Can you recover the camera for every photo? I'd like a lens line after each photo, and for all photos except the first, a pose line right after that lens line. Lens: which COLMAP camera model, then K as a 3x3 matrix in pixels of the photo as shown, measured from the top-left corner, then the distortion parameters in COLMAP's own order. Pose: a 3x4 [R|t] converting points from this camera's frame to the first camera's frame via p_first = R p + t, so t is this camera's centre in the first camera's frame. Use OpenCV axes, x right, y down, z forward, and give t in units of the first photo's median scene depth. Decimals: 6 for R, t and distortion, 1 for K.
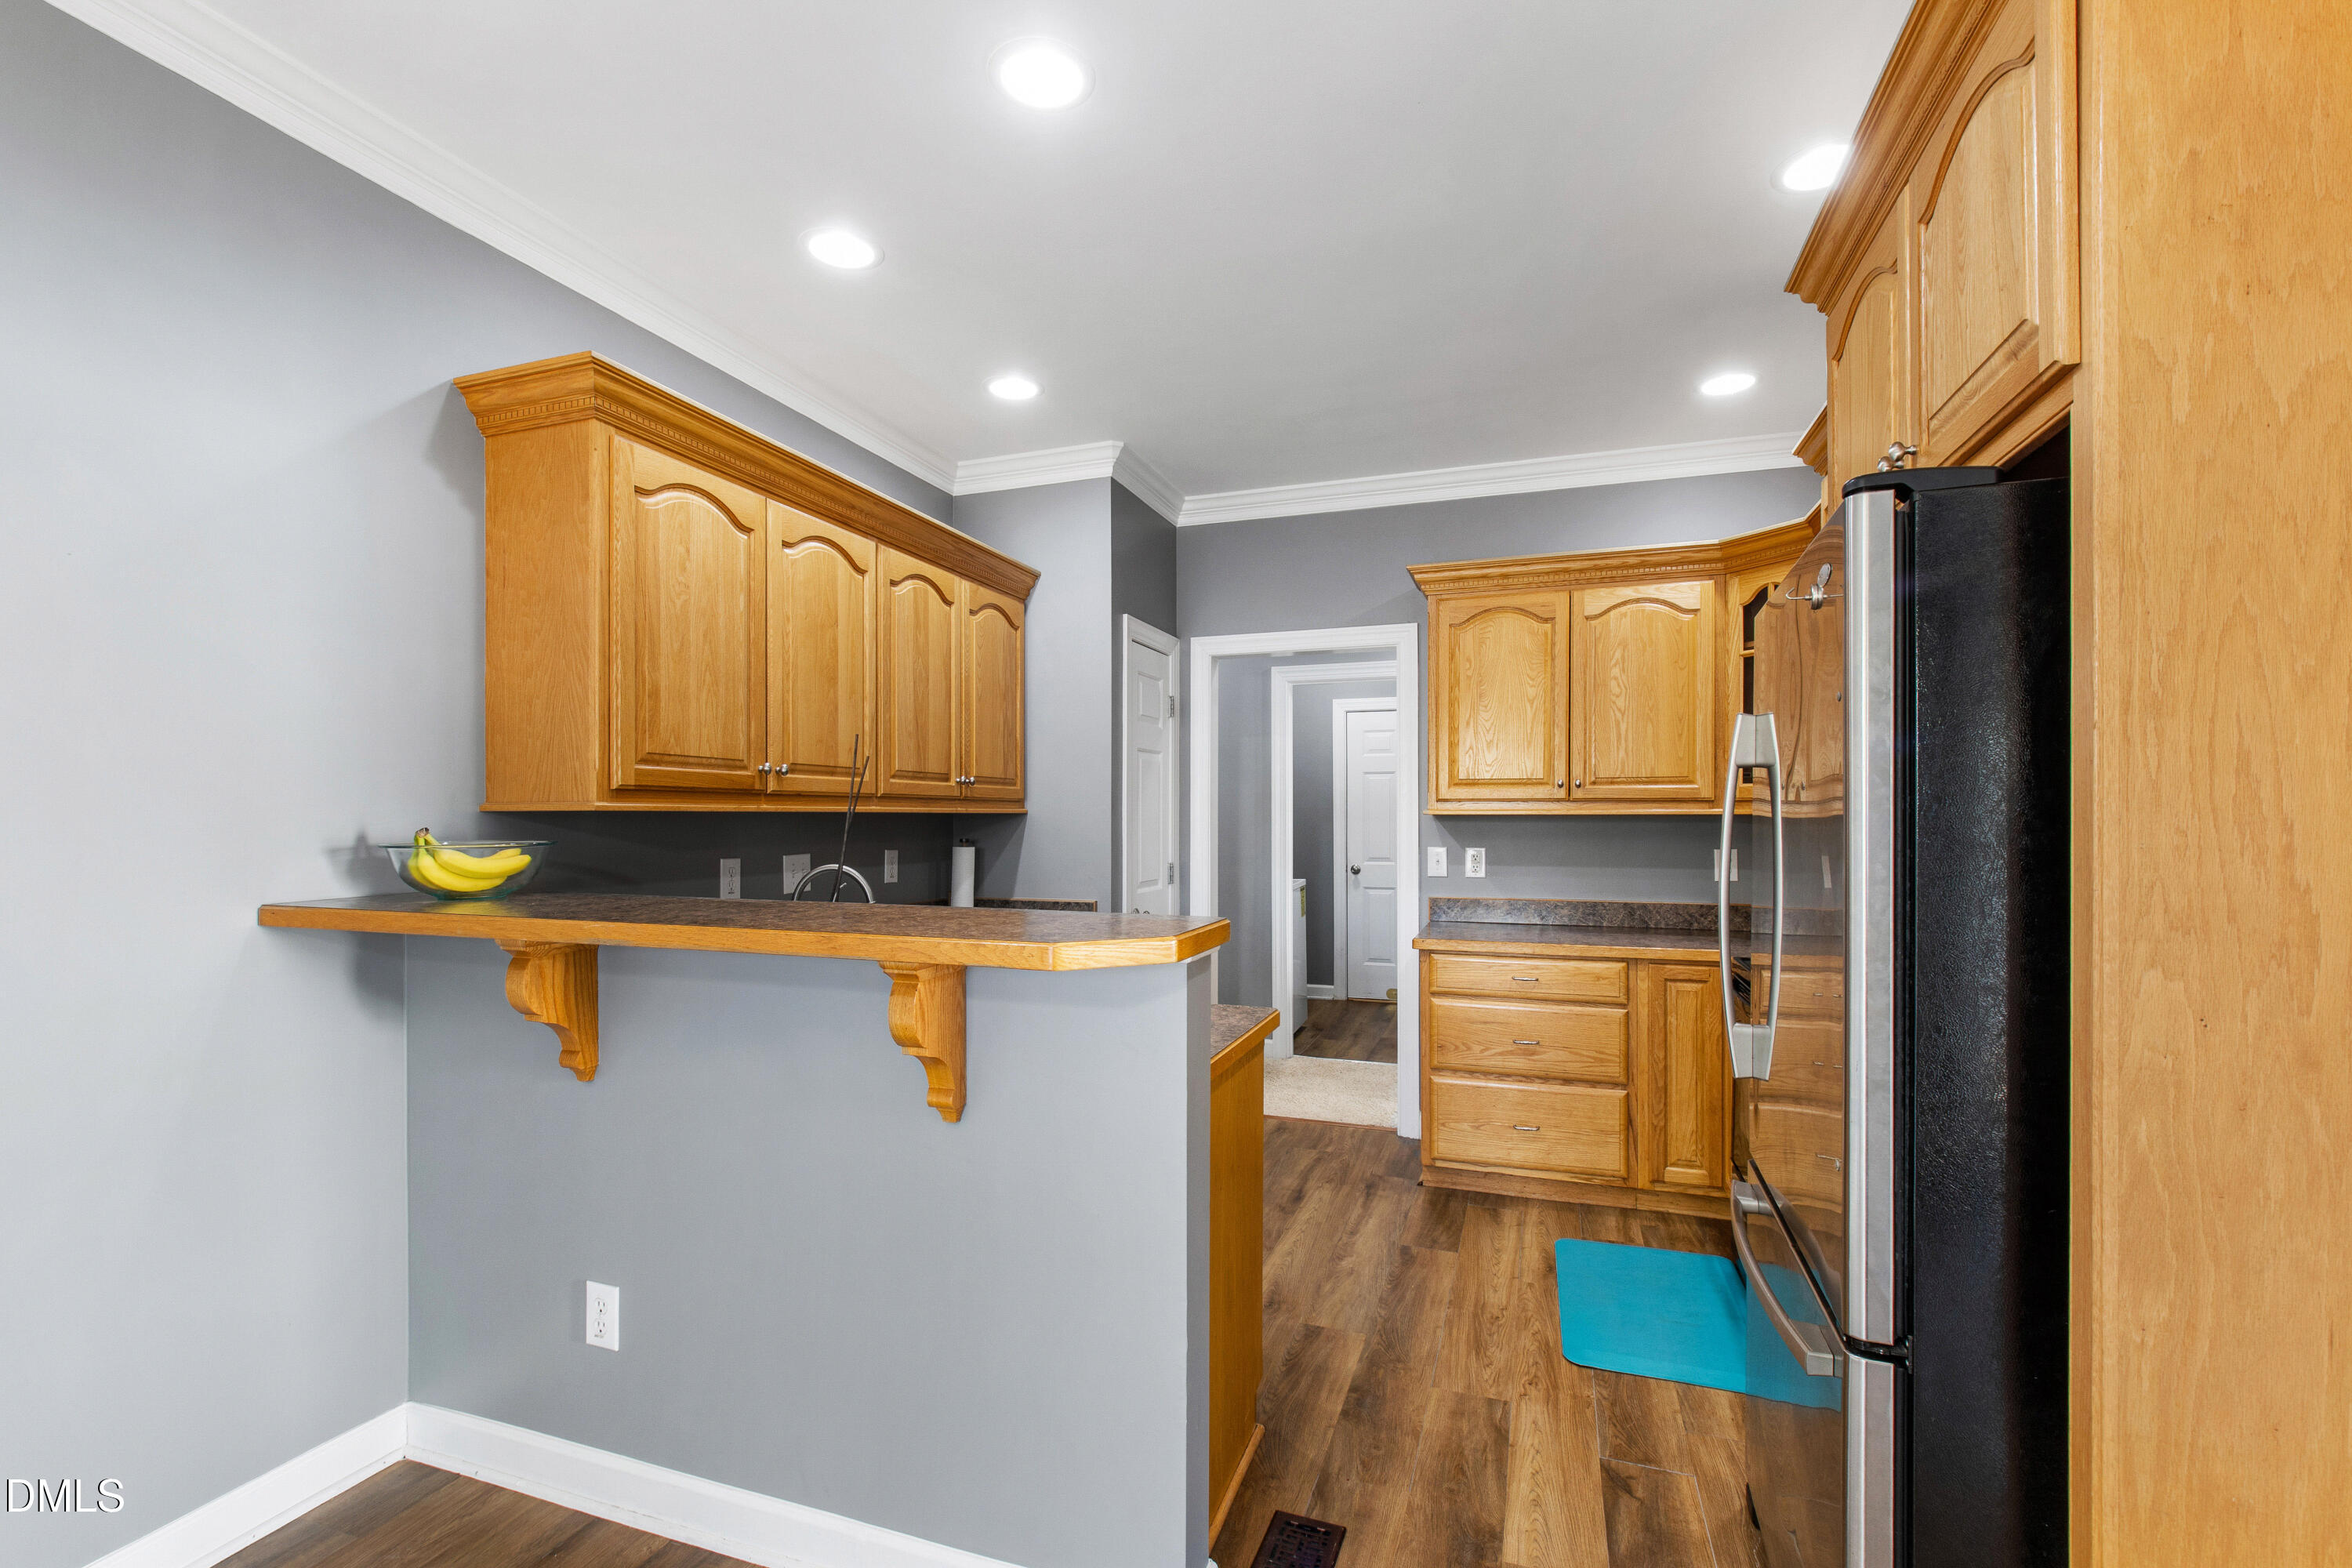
lens RADIAL K [[1034.7, 0, 1178.9], [0, 1034.7, 826.0], [0, 0, 1]] dist [-0.003185, -0.000009]
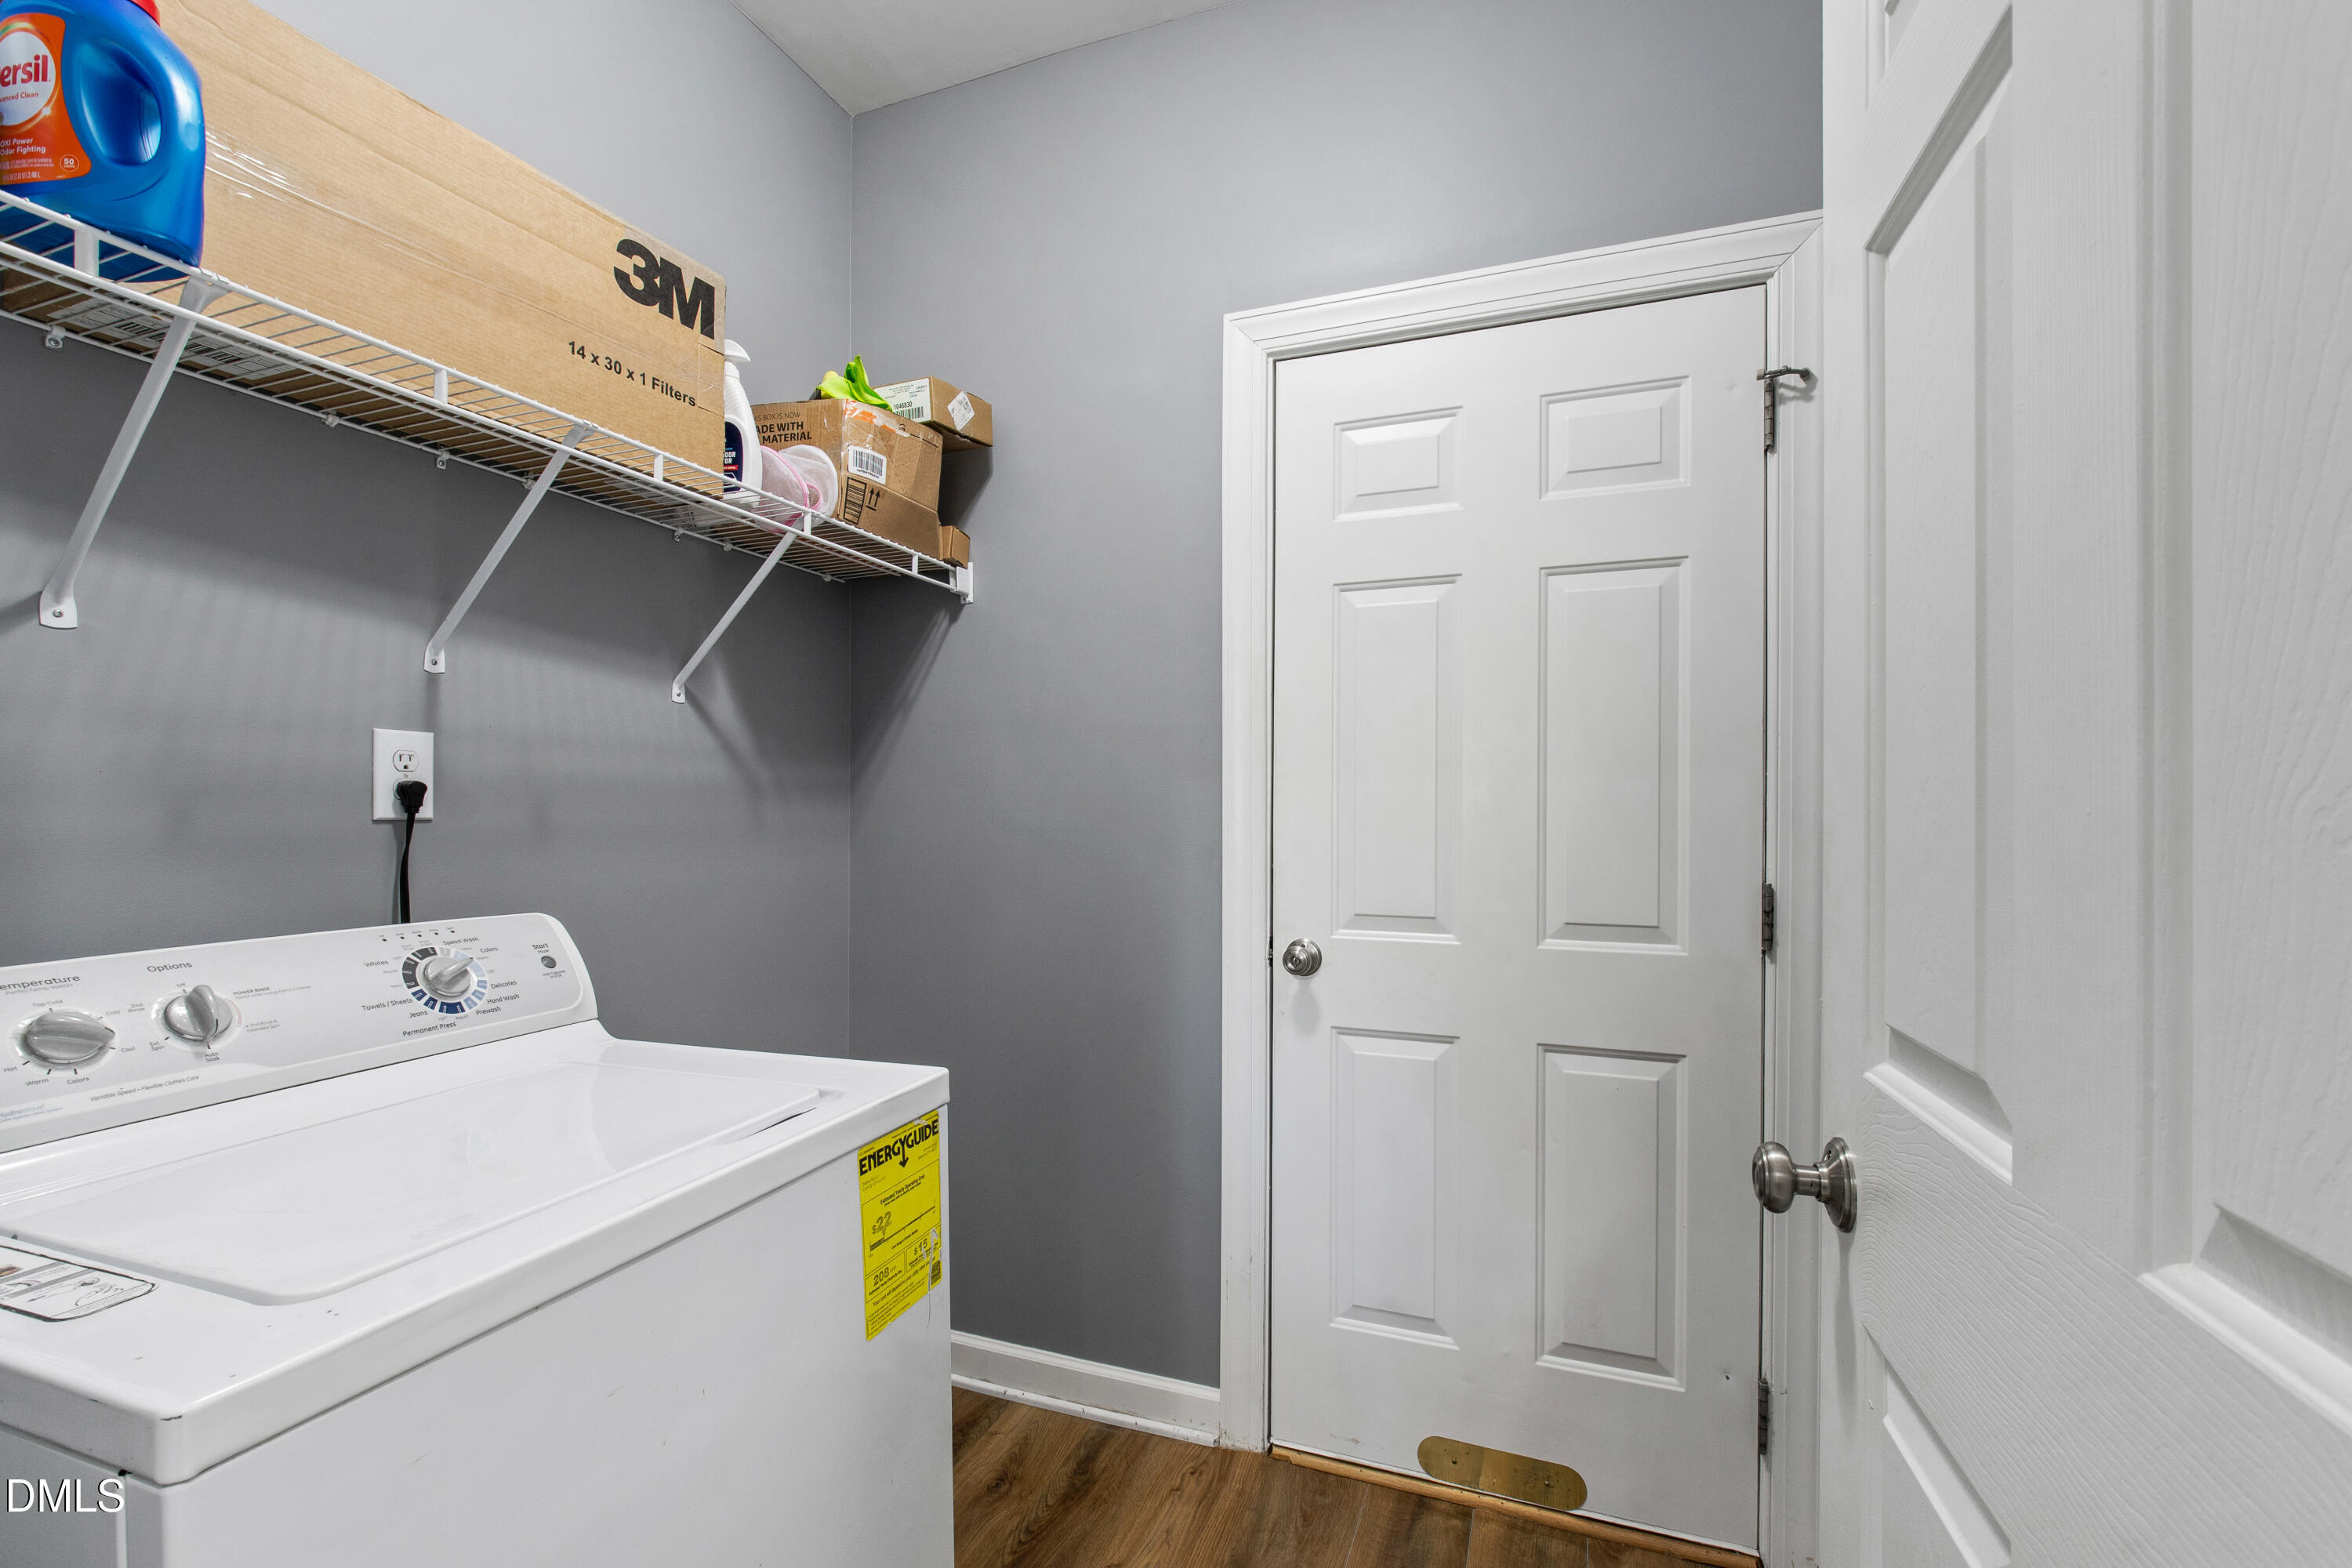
lens RADIAL K [[1034.7, 0, 1170.9], [0, 1034.7, 790.6], [0, 0, 1]] dist [-0.003185, -0.000009]
pose [[0.999962, 0.007004, -0.005212, 0.274455], [-0.007048, 0.999940, -0.008408, 0.004145], [0.005153, 0.008444, 0.999951, 1.462552]]
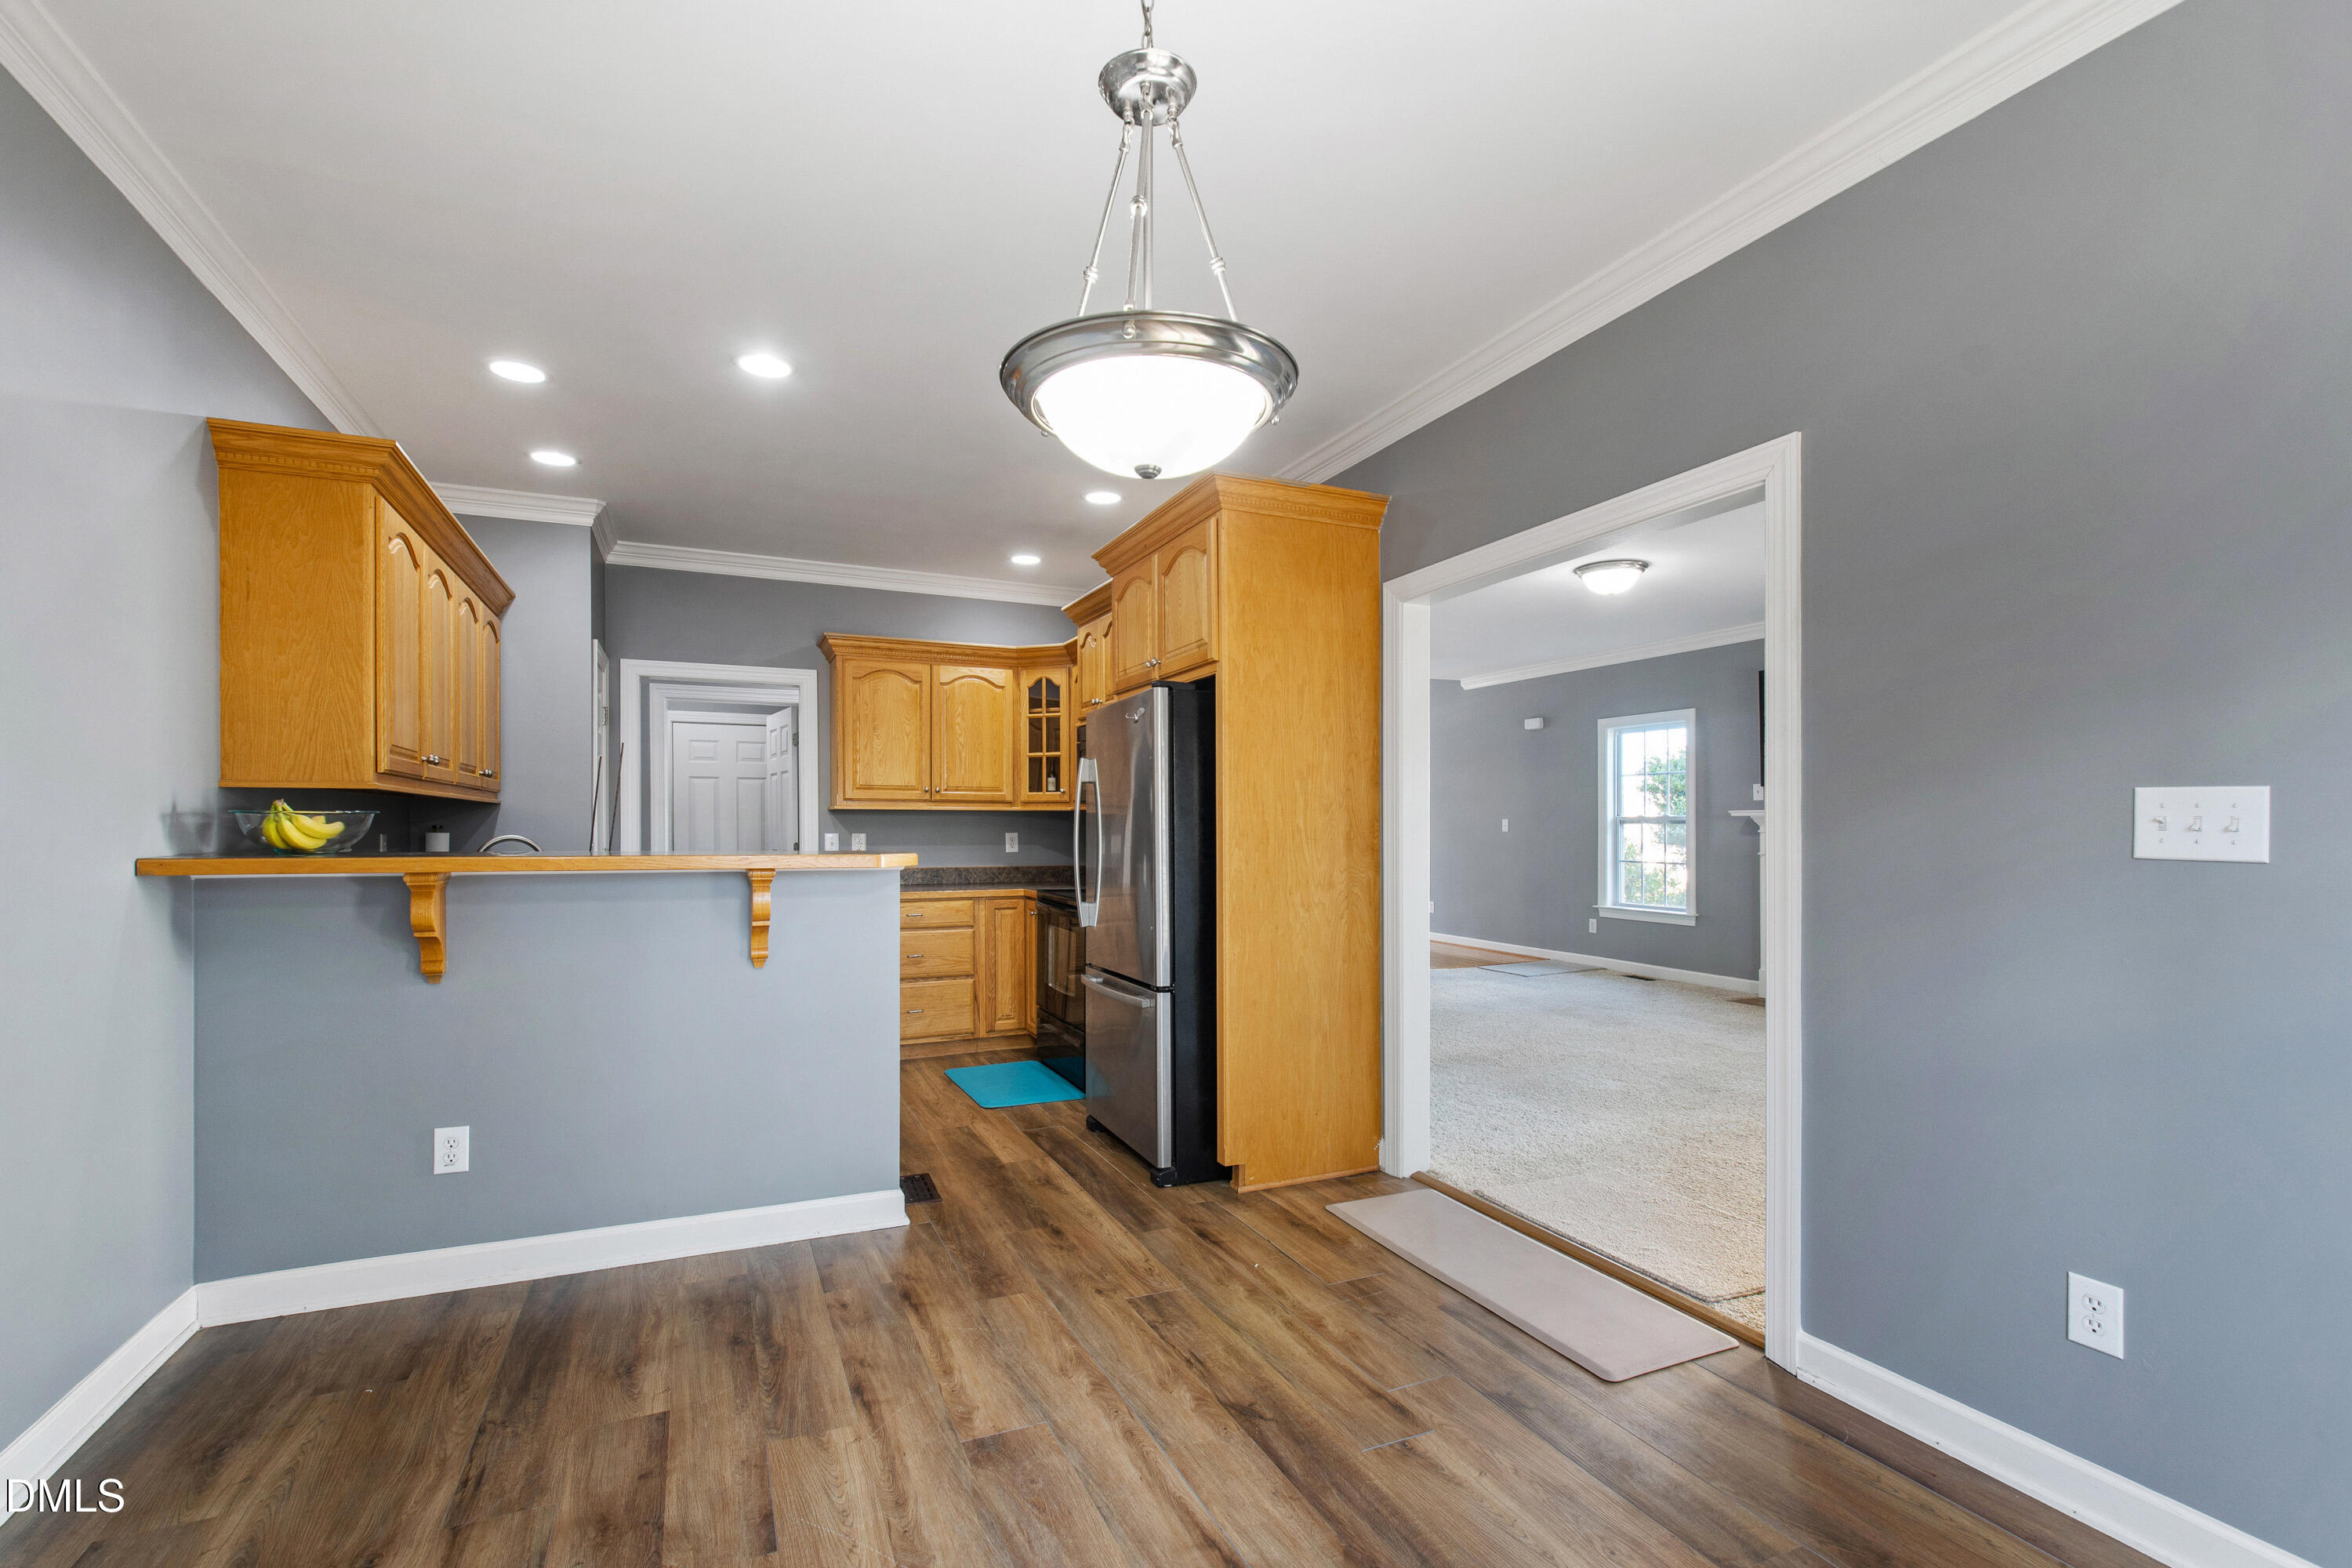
lens RADIAL K [[1034.7, 0, 1173.4], [0, 1034.7, 831.5], [0, 0, 1]] dist [-0.003185, -0.000009]
pose [[0.718994, -0.001698, 0.695015, -0.458675], [0.005105, 0.999983, -0.002839, 0.029030], [-0.694998, 0.005590, 0.718990, -0.380138]]
